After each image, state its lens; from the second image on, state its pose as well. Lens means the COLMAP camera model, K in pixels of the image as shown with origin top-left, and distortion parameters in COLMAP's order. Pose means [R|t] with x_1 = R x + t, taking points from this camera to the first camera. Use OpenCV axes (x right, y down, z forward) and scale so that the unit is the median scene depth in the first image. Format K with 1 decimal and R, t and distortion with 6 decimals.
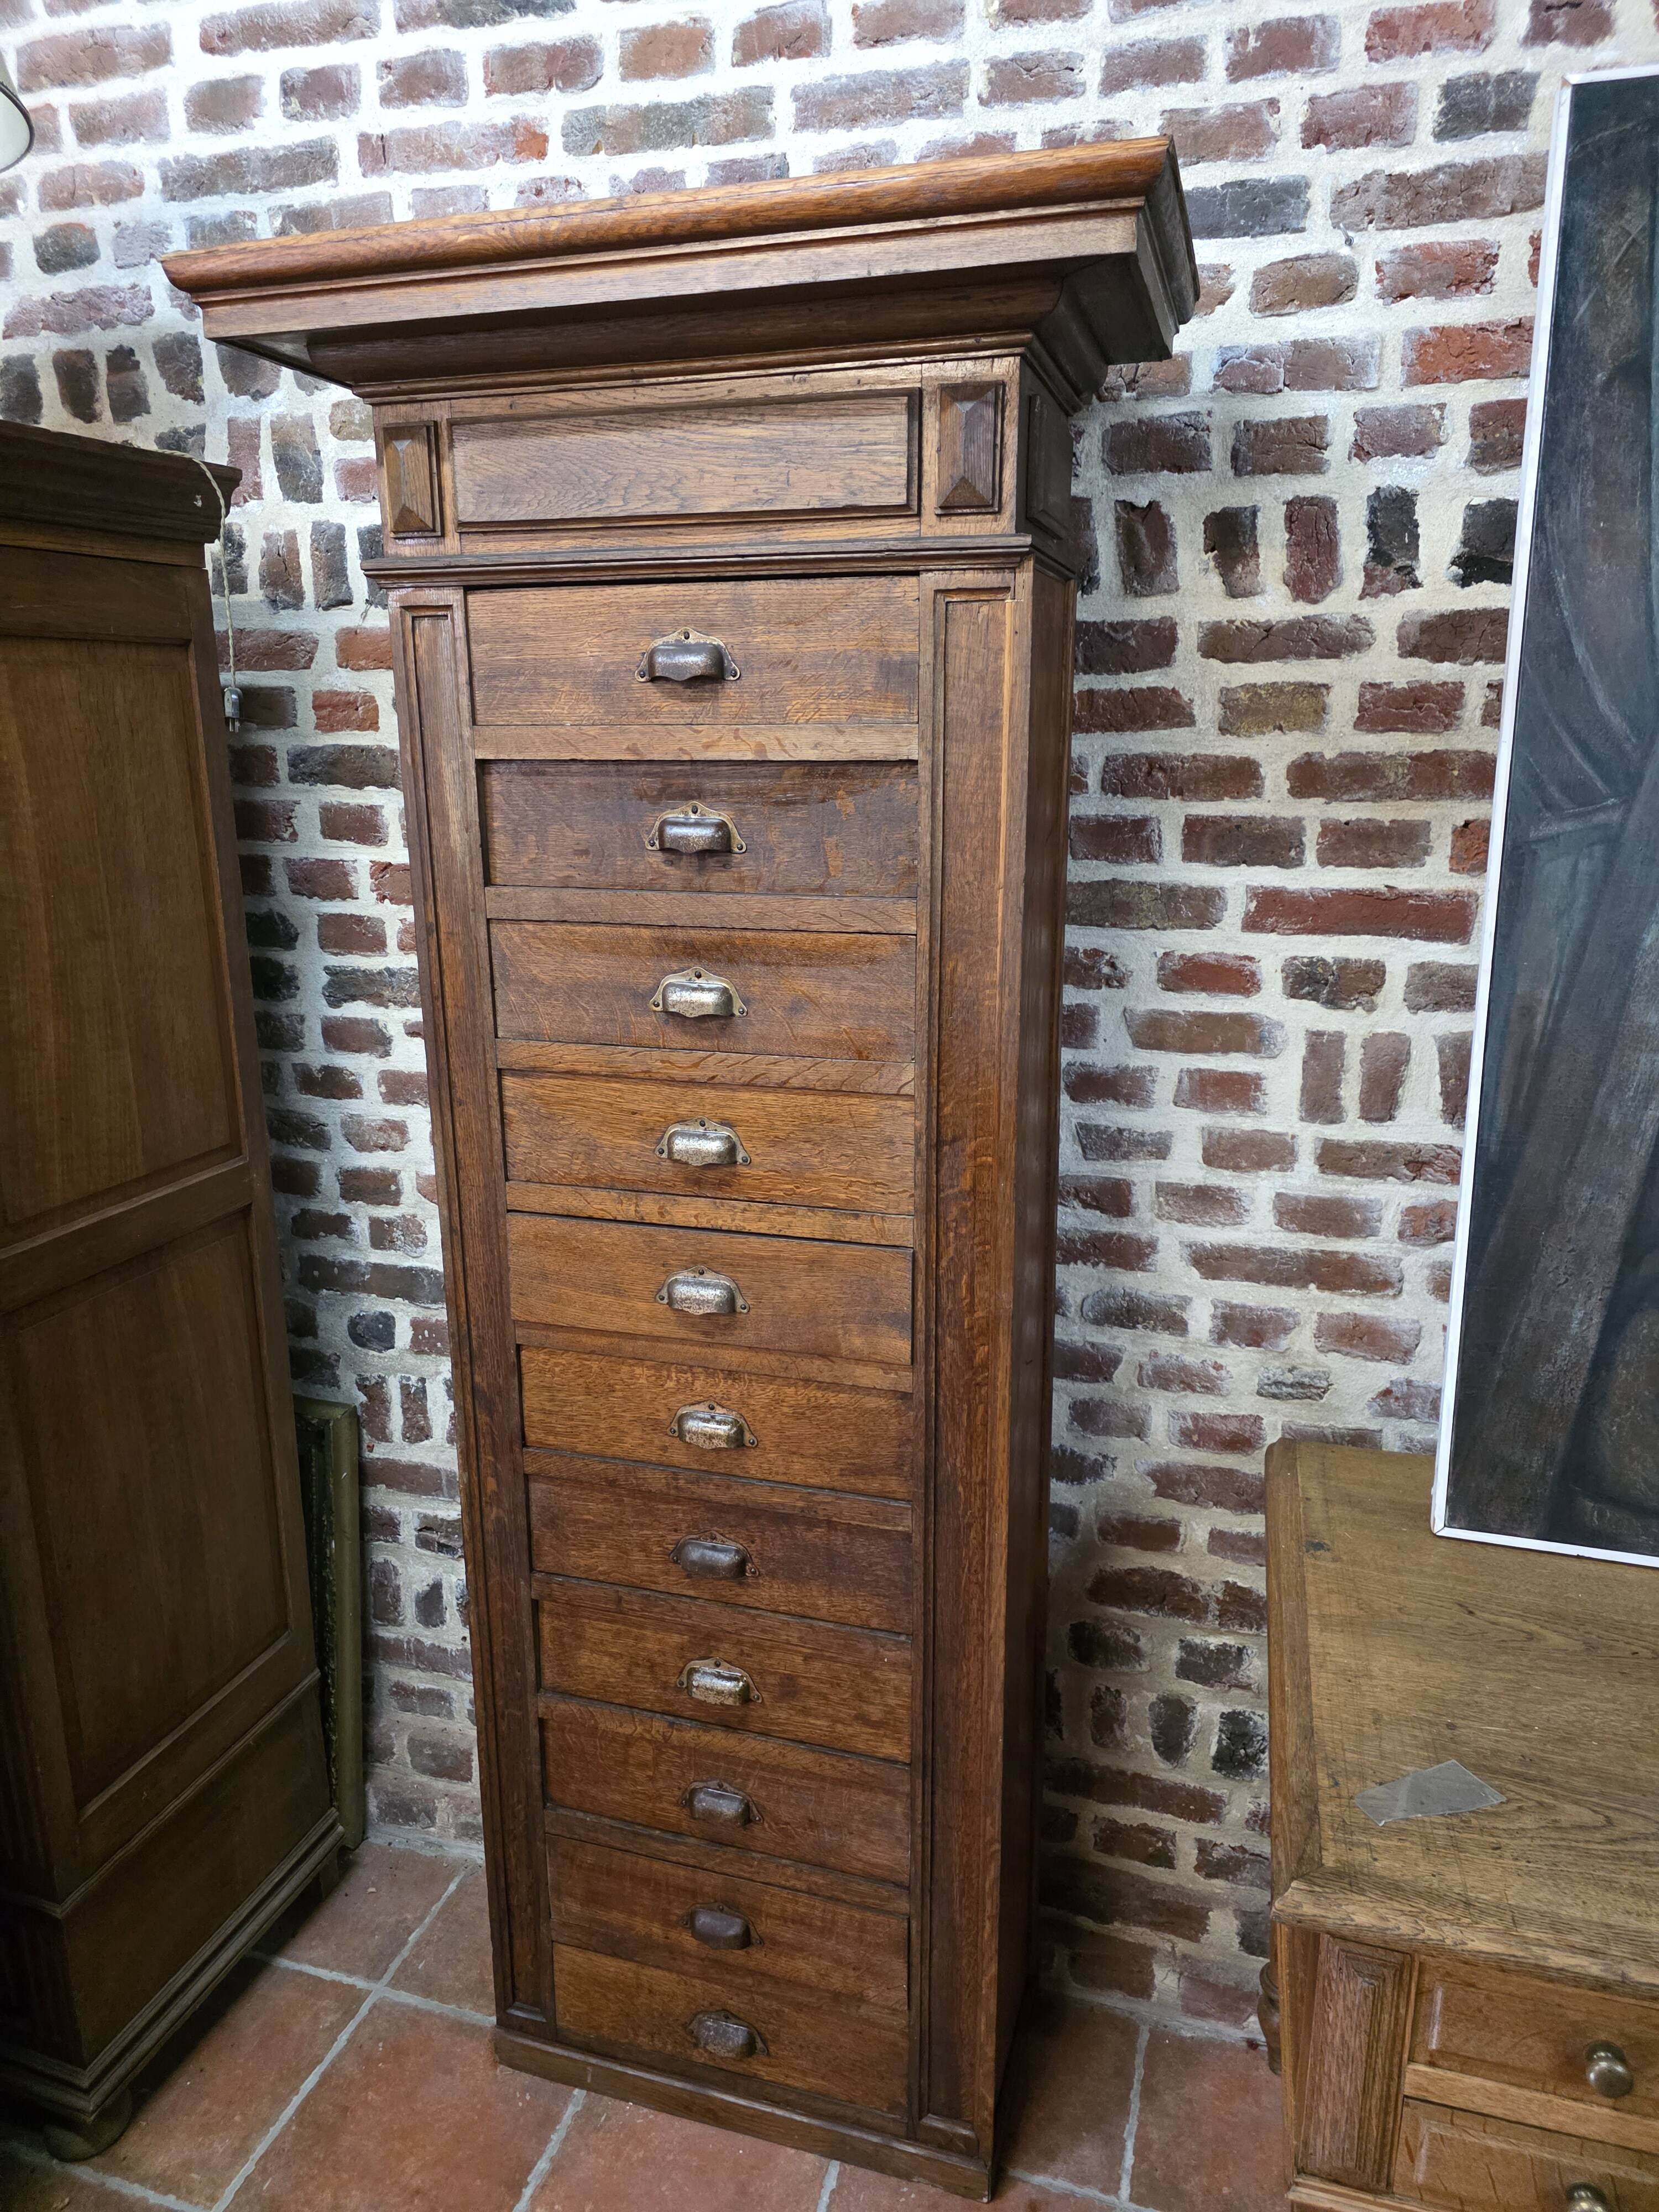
lens RADIAL K [[1478.8, 0, 820.0], [0, 1478.8, 1103.4], [0, 0, 1]] dist [0.048126, -0.037578]
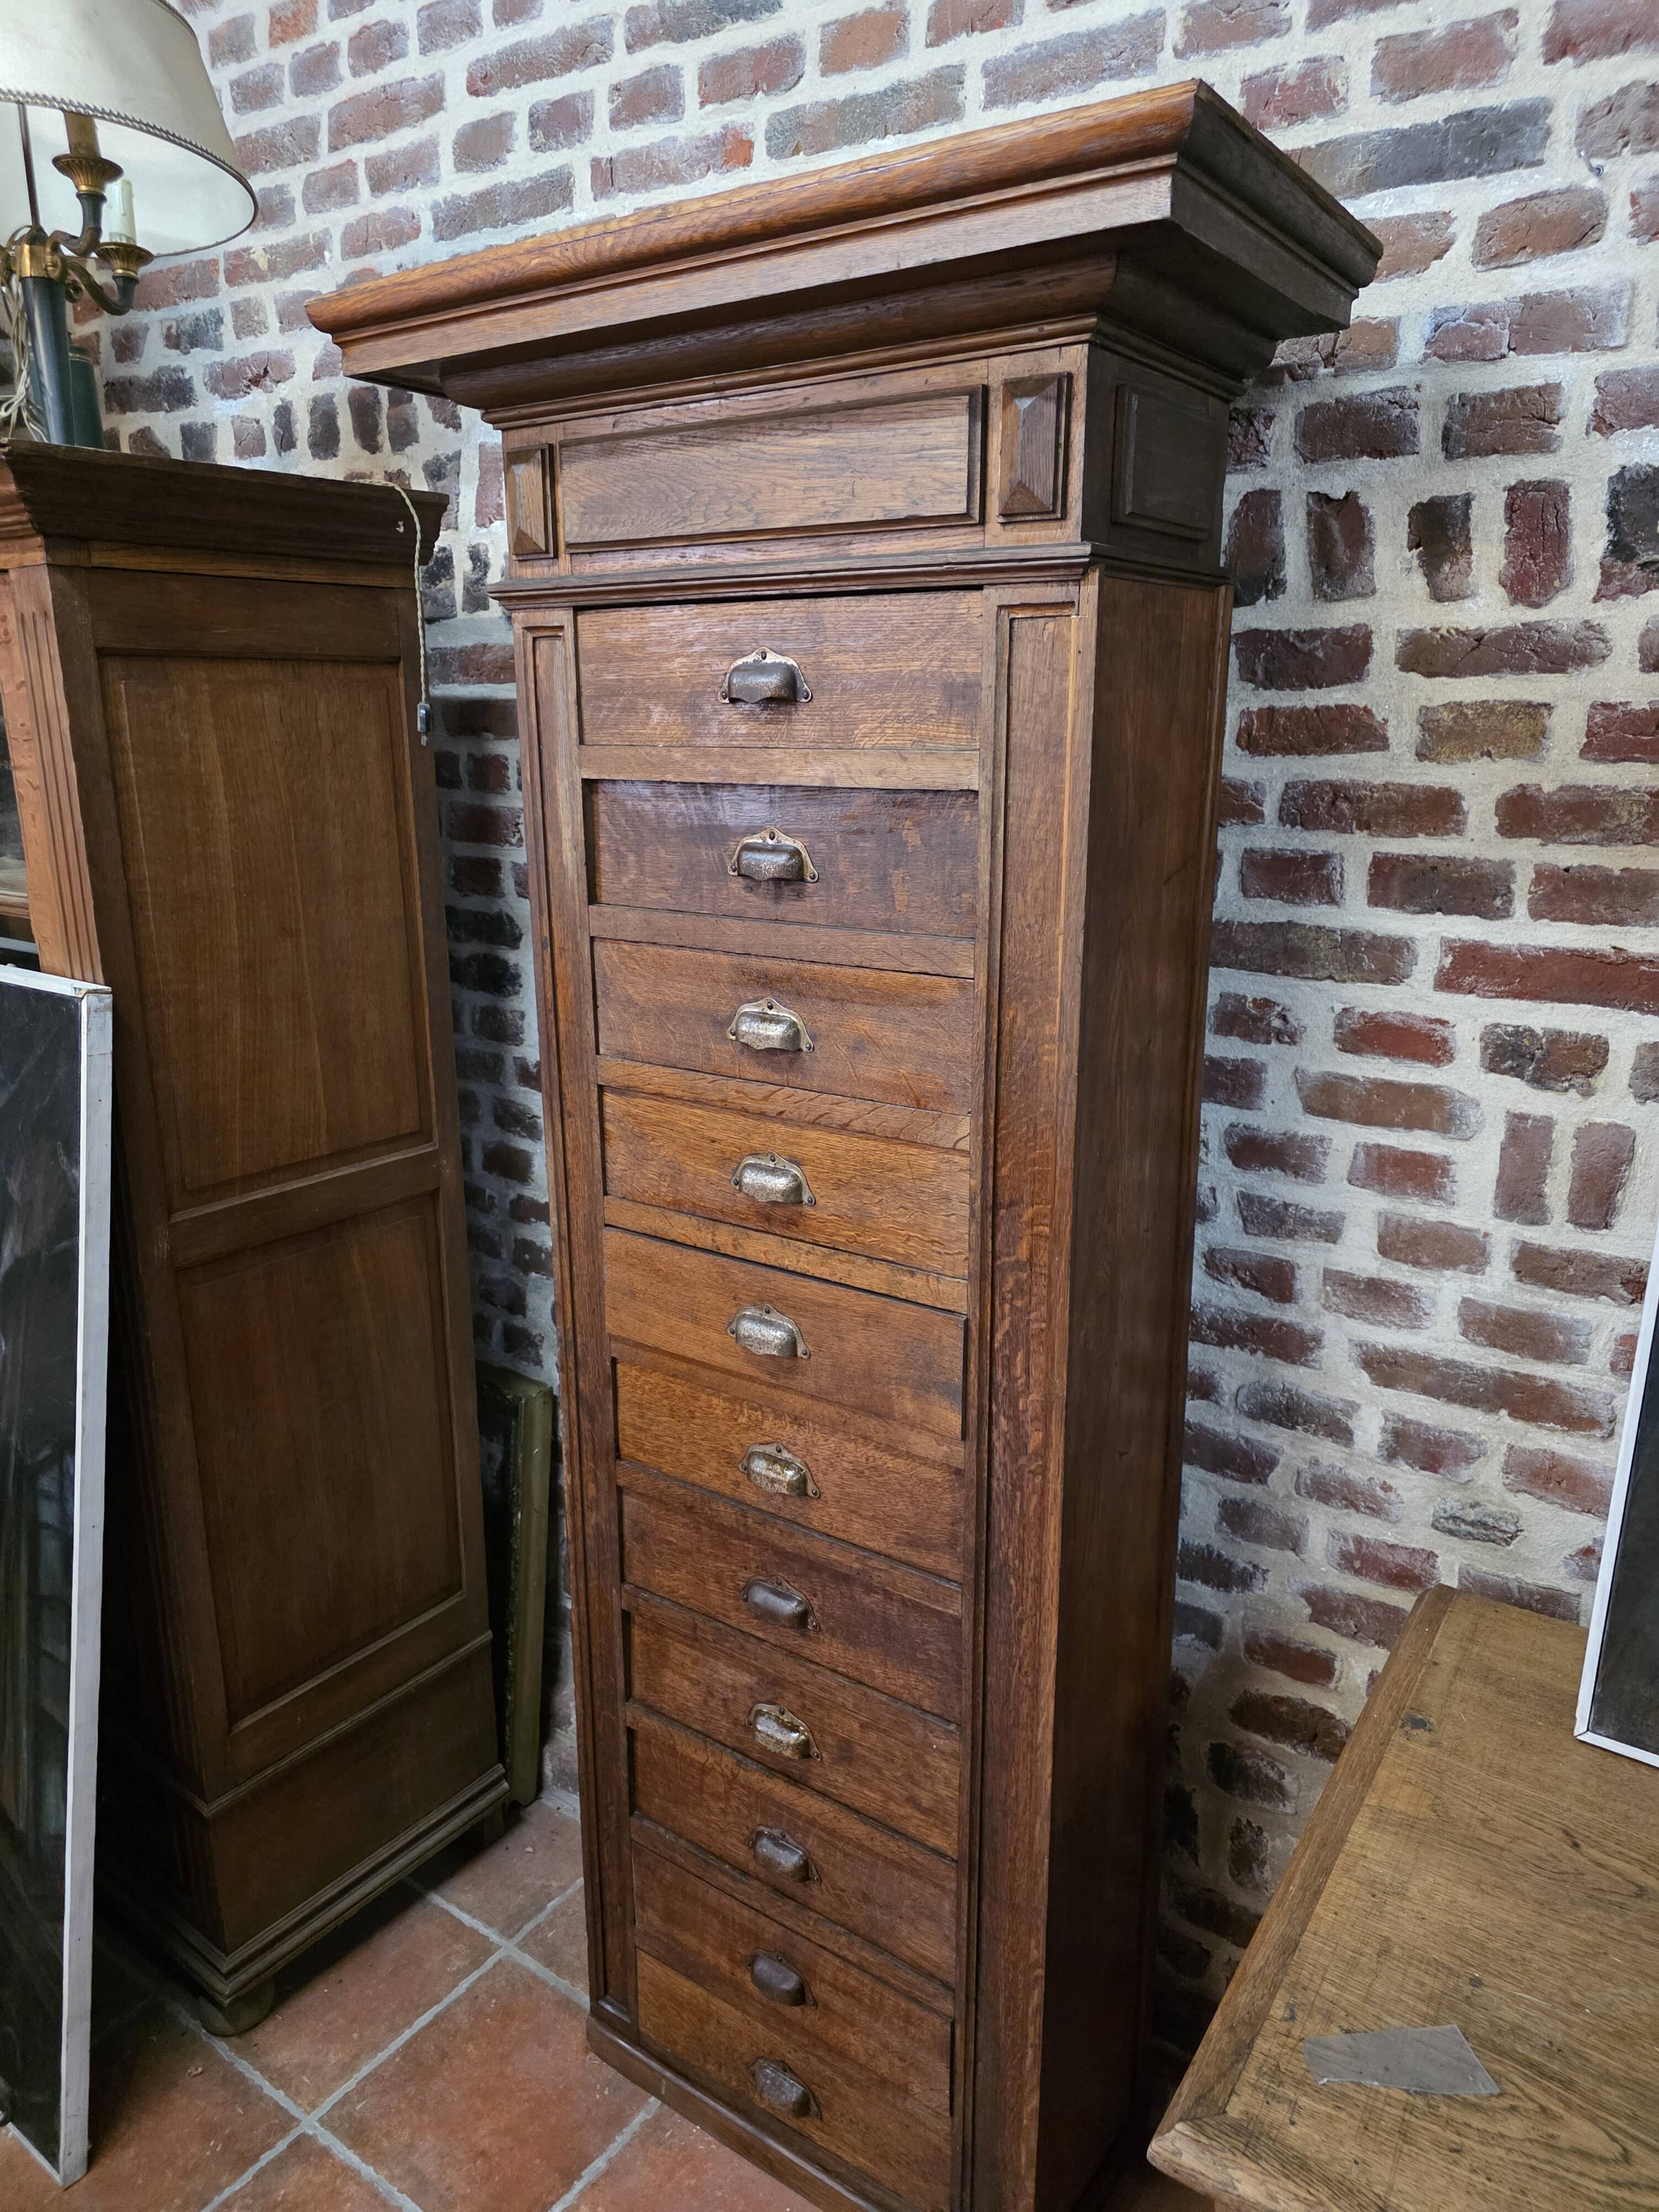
lens RADIAL K [[1485.2, 0, 829.2], [0, 1485.2, 1105.5], [0, 0, 1]] dist [0.038103, -0.027014]
pose [[0.952674, 0.083086, -0.292418, 0.216132], [-0.080789, 0.996532, 0.019943, -0.039889], [0.293061, 0.004625, 0.956083, 0.077585]]
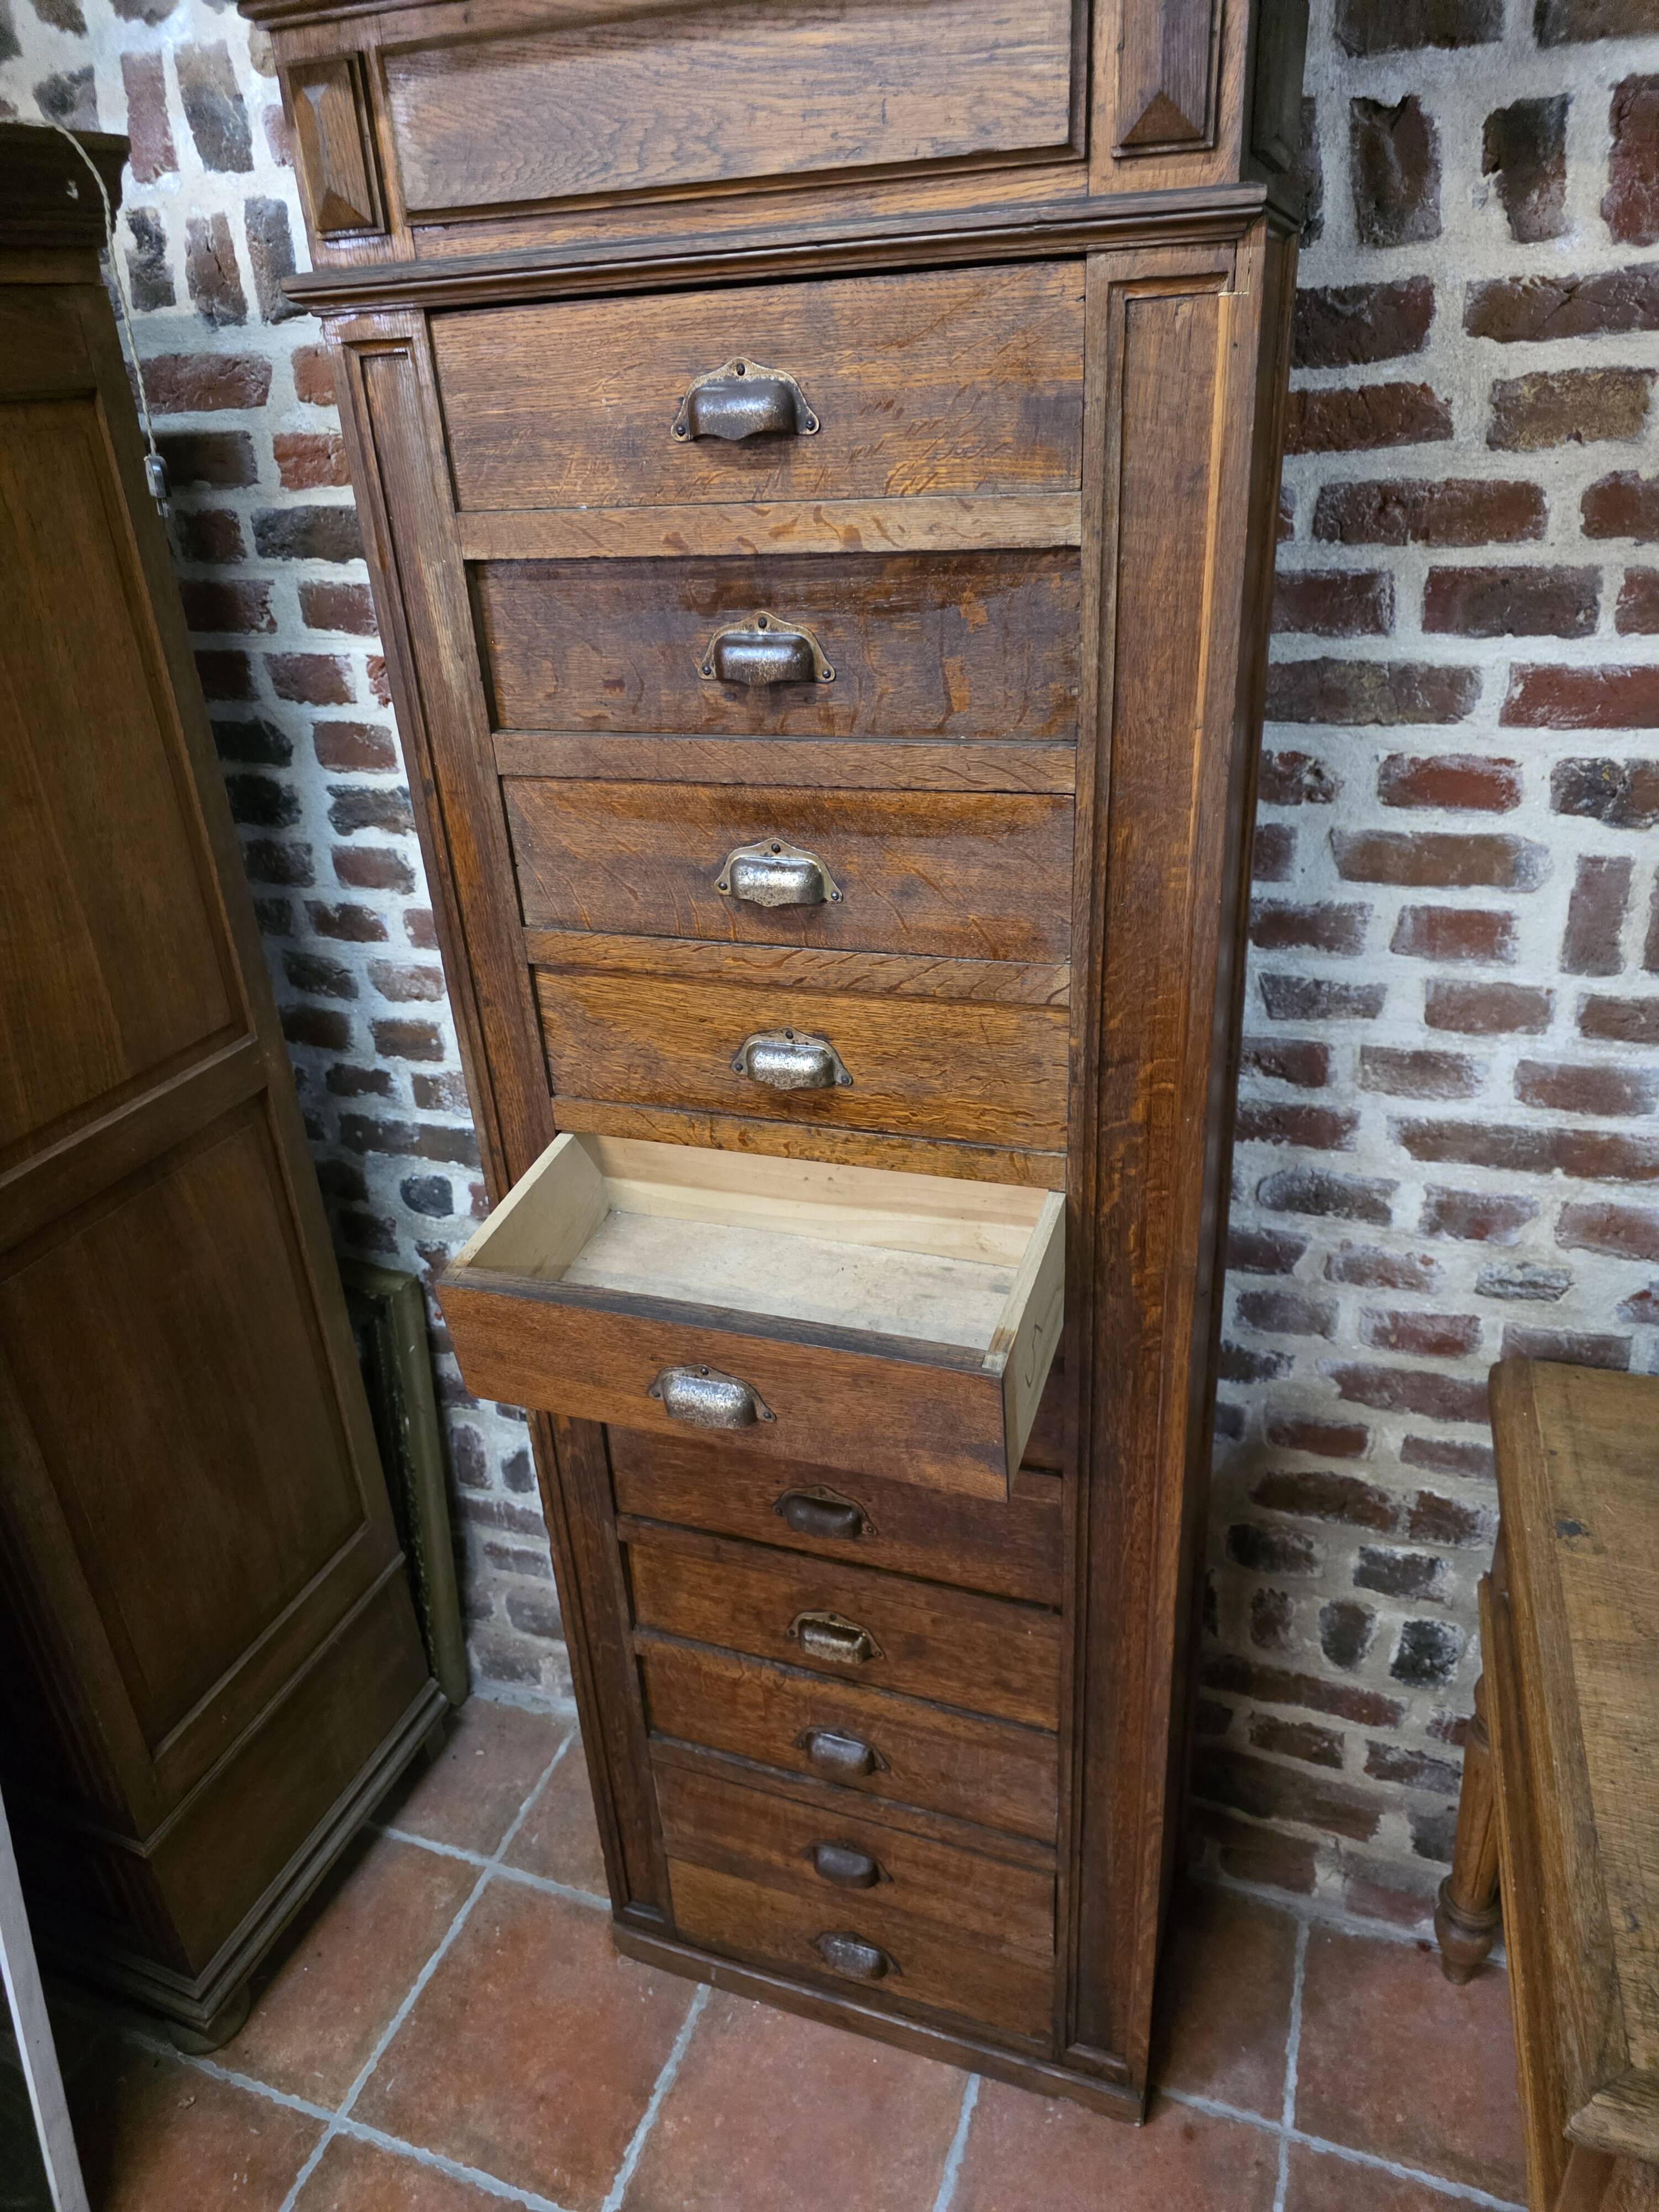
lens RADIAL K [[1490.5, 0, 804.9], [0, 1490.5, 1091.0], [0, 0, 1]] dist [0.029646, -0.020053]
pose [[0.997173, -0.024438, -0.071056, -0.015417], [0.038447, 0.978413, 0.203052, -0.106285], [0.064560, -0.205210, 0.976586, 0.209569]]
